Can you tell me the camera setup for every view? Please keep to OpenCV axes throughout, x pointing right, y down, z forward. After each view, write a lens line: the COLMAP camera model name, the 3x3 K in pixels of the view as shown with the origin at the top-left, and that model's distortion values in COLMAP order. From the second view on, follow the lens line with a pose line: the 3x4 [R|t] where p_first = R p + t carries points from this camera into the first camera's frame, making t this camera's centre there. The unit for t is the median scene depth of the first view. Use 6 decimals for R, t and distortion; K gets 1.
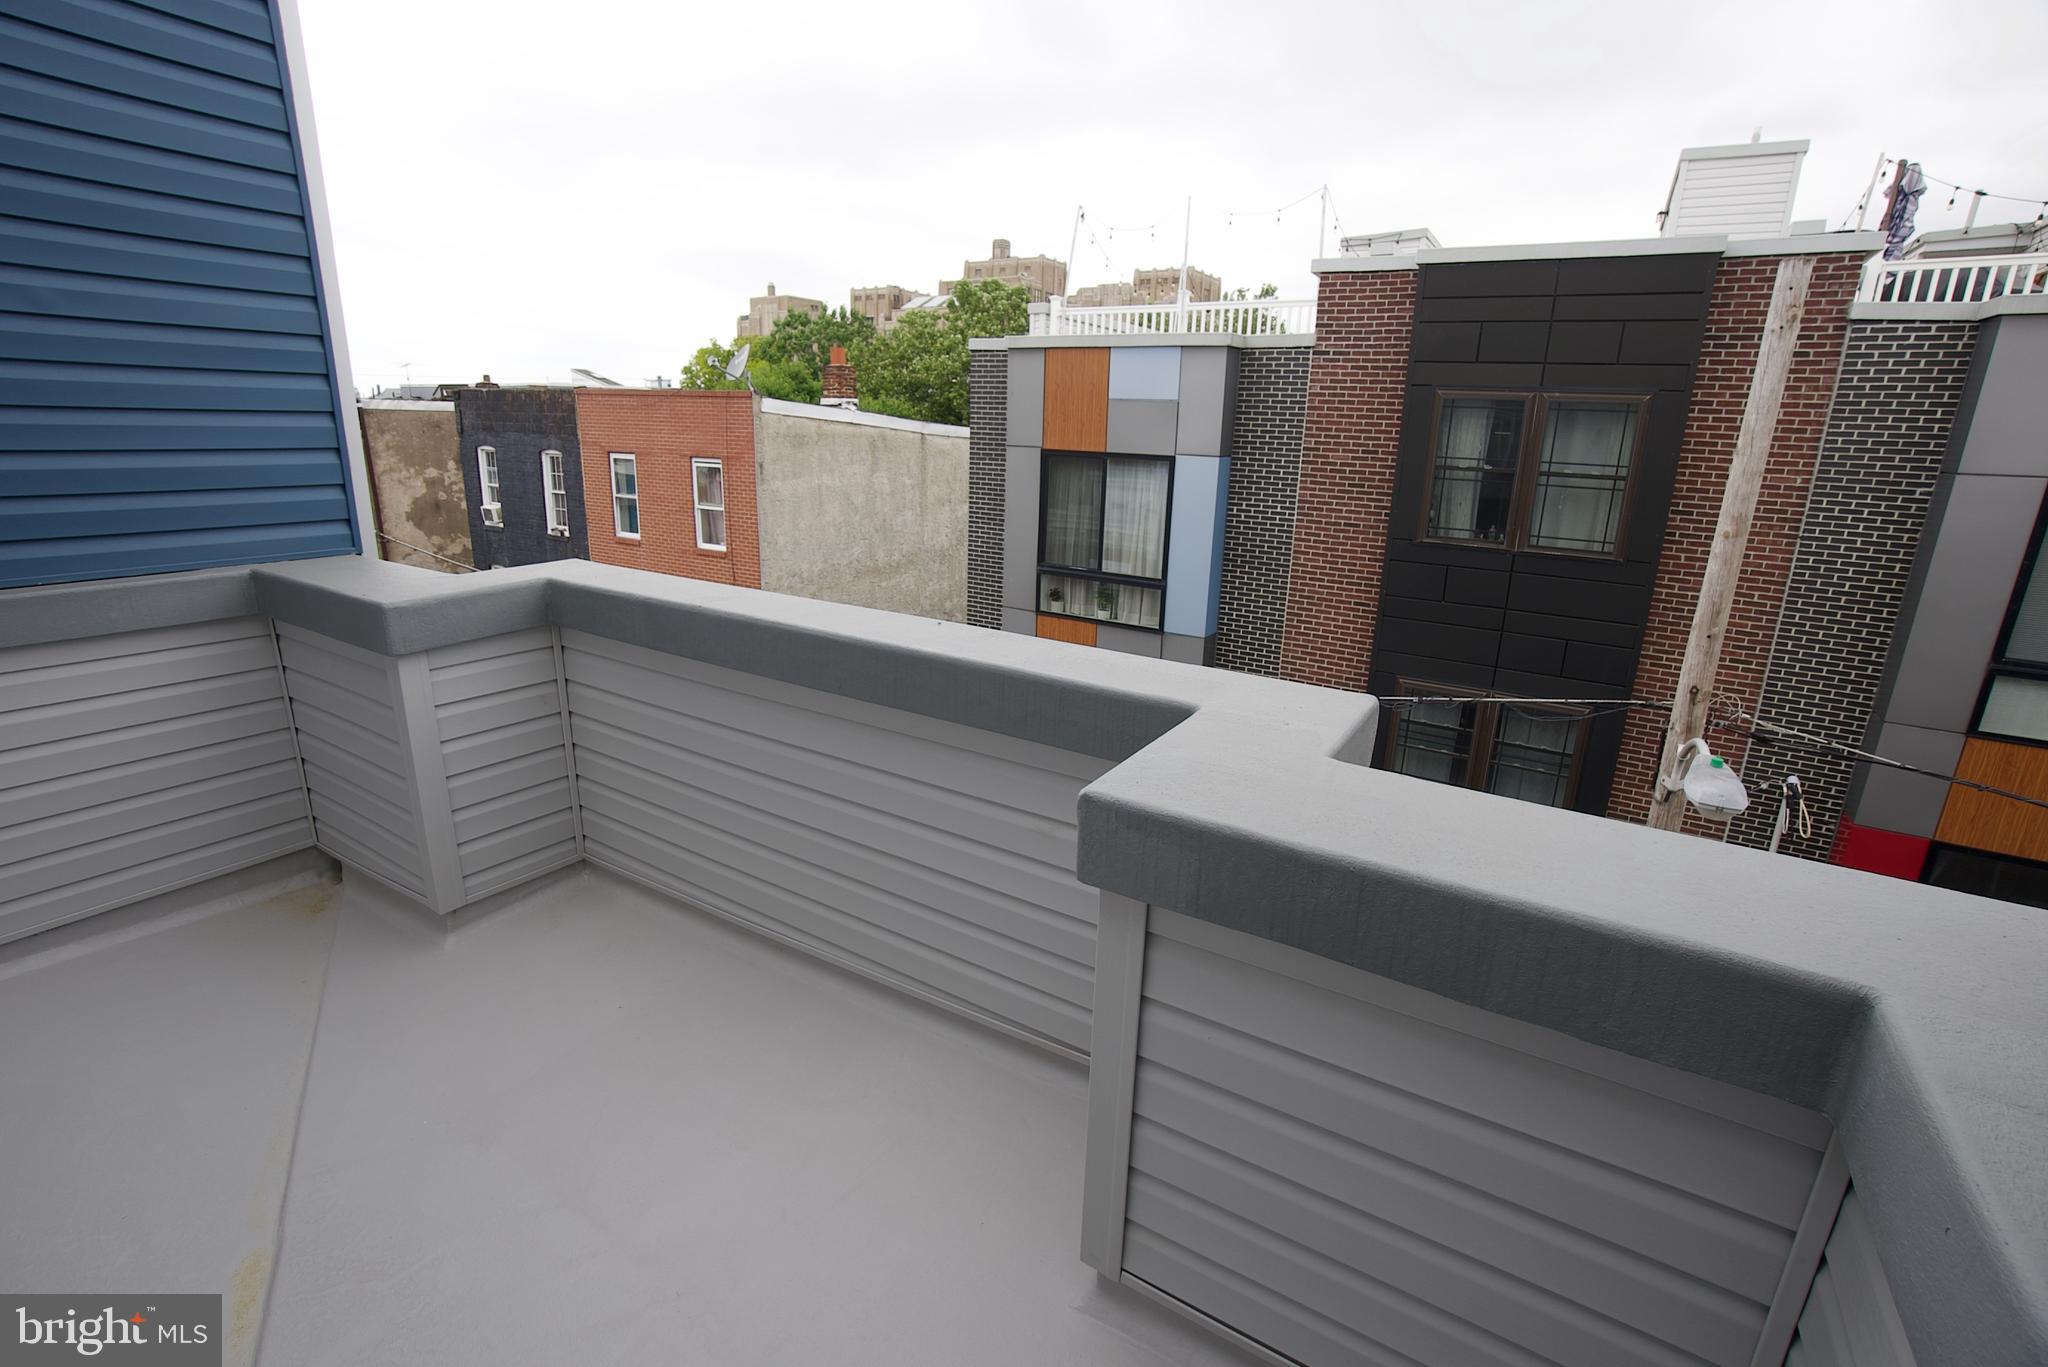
lens RADIAL K [[910.2, 0, 1027.7], [0, 910.2, 684.1], [0, 0, 1]] dist [-0.020386, 0.006043]
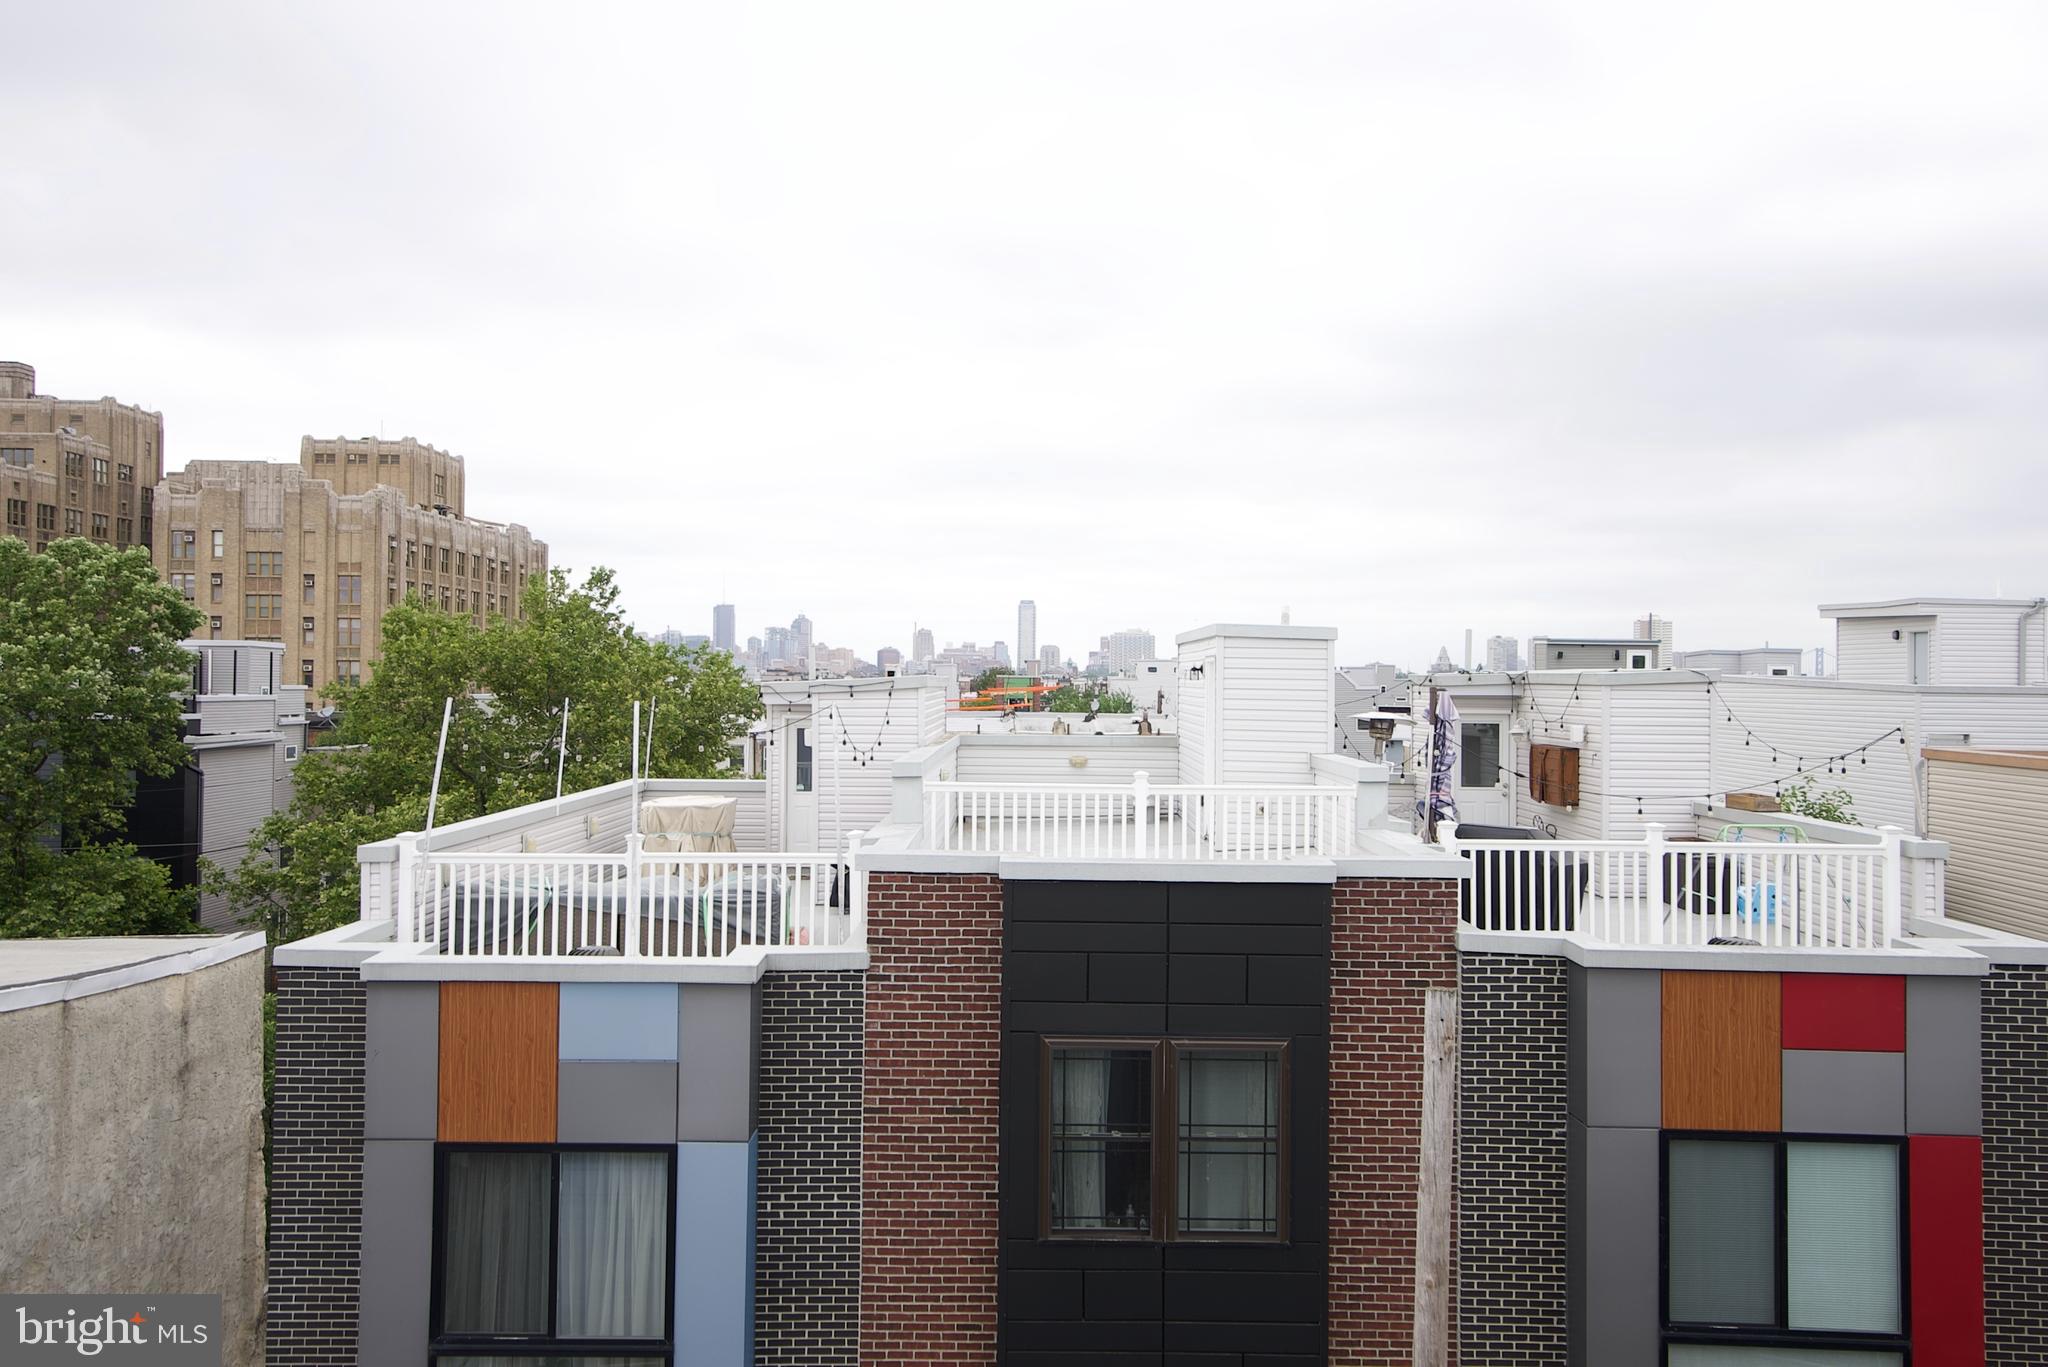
lens RADIAL K [[1609.6, 0, 1016.5], [0, 1609.6, 686.8], [0, 0, 1]] dist [0.014961, 0.045867]
pose [[0.859681, -0.016795, 0.510555, -0.216762], [0.148539, 0.964491, -0.218387, -0.294824], [-0.488758, 0.263580, 0.831650, -0.147578]]
